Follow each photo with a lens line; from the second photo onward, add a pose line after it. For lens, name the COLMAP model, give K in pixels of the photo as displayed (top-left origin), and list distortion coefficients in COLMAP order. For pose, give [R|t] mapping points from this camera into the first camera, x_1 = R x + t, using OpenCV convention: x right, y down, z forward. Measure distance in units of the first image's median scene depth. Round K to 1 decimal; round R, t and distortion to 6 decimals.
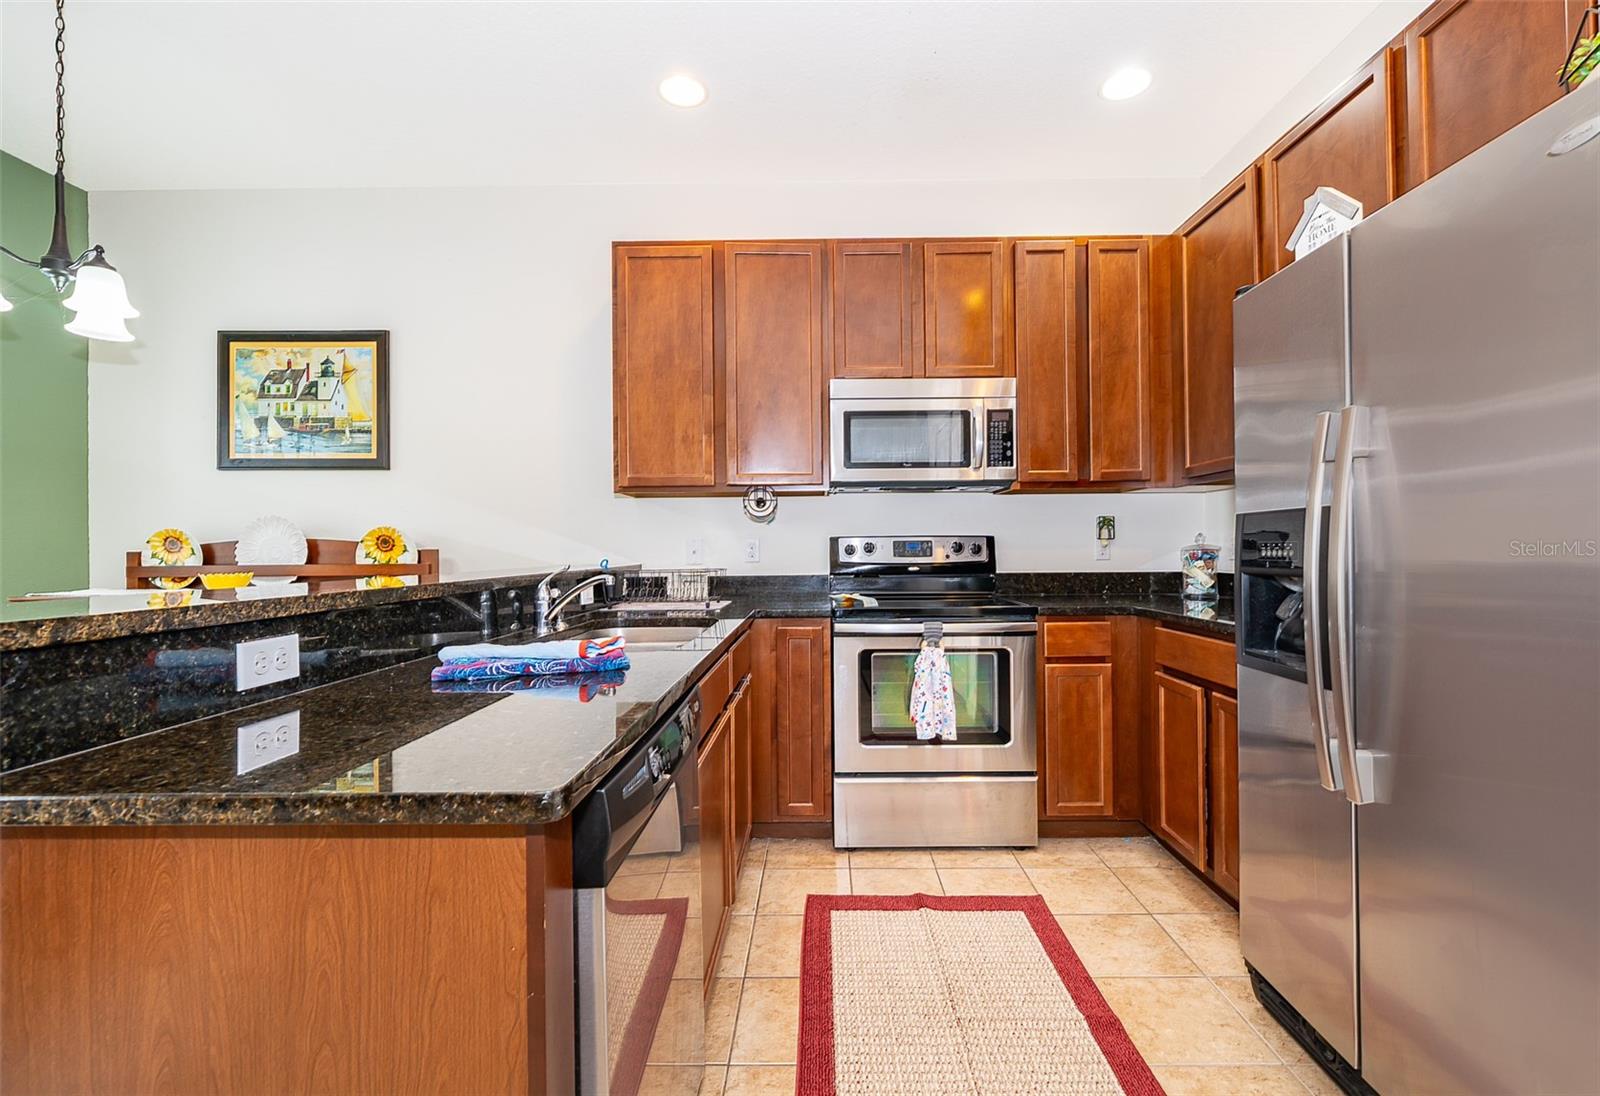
lens RADIAL K [[675.8, 0, 814.0], [0, 675.8, 543.6], [0, 0, 1]] dist [-0.002173, -0.000282]
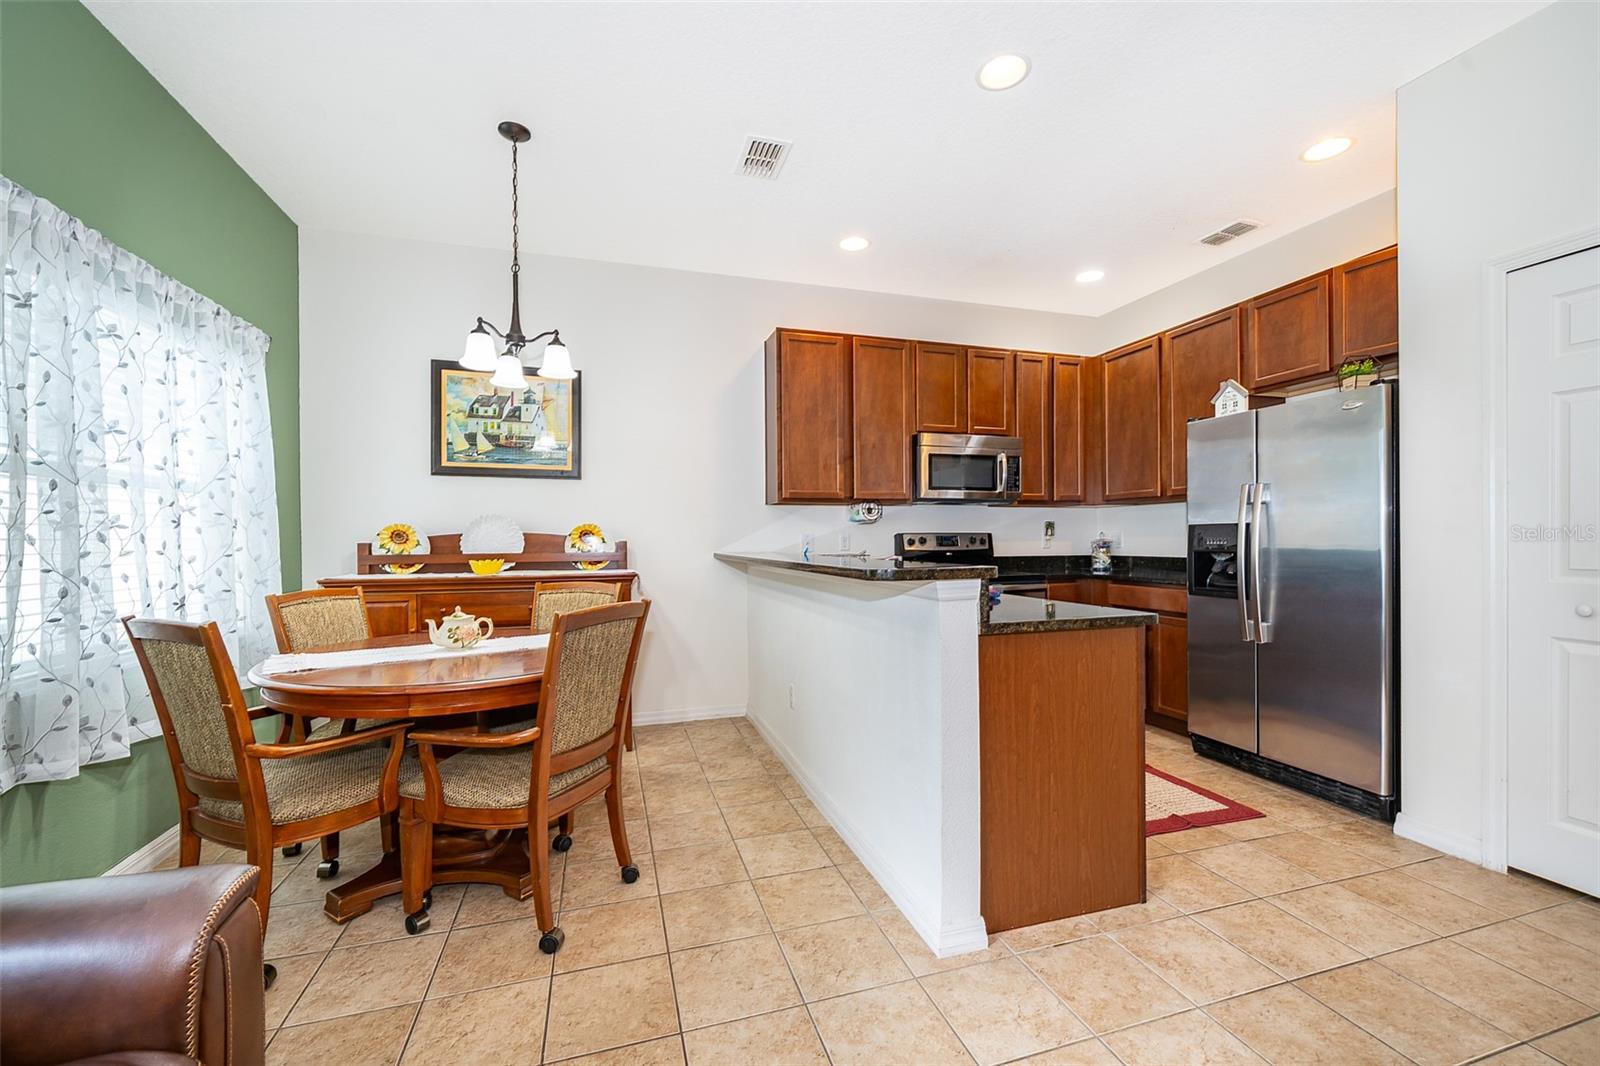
lens RADIAL K [[641.5, 0, 798.0], [0, 641.5, 542.2], [0, 0, 1]] dist [-0.001533, -0.000069]
pose [[0.953616, 0.000623, 0.301024, -0.669292], [-0.002790, 0.999973, 0.006769, 0.000977], [-0.301012, -0.007295, 0.953592, -0.320057]]
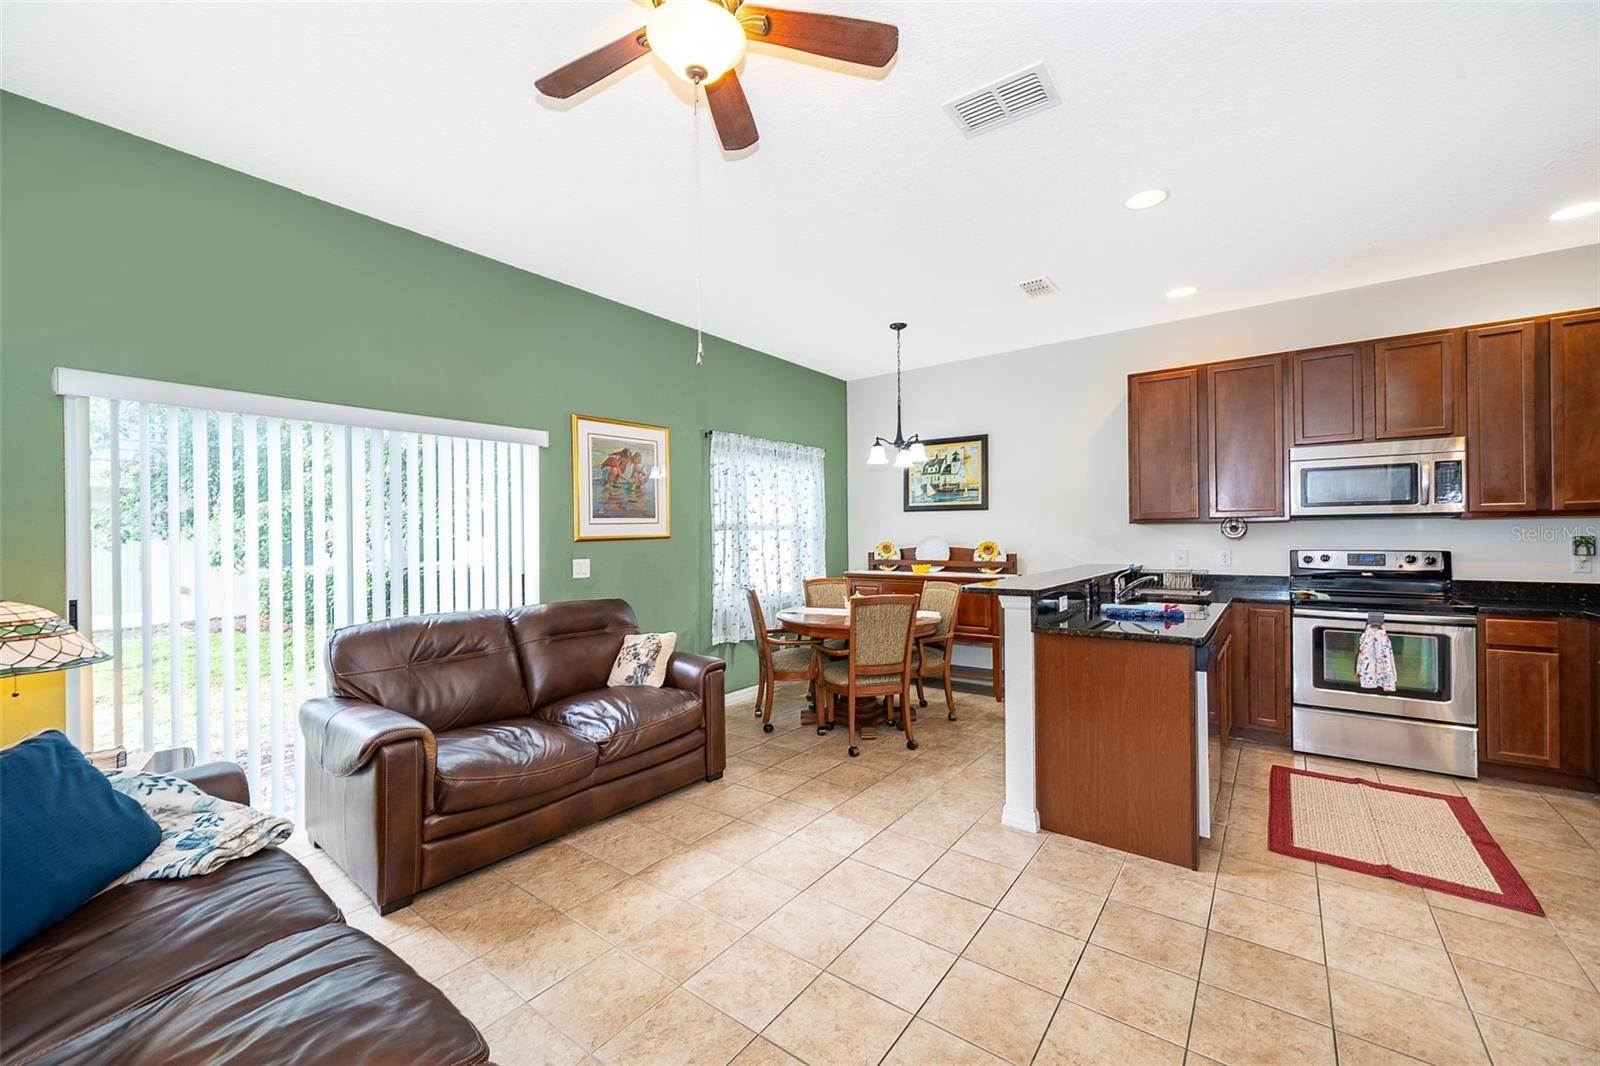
lens RADIAL K [[635.1, 0, 800.4], [0, 635.1, 535.5], [0, 0, 1]] dist [-0.000473, -0.000097]
pose [[0.804420, 0.000774, -0.594060, -0.013269], [0.006220, 0.999933, 0.009725, -0.065688], [0.594028, -0.011518, 0.804362, -0.773109]]
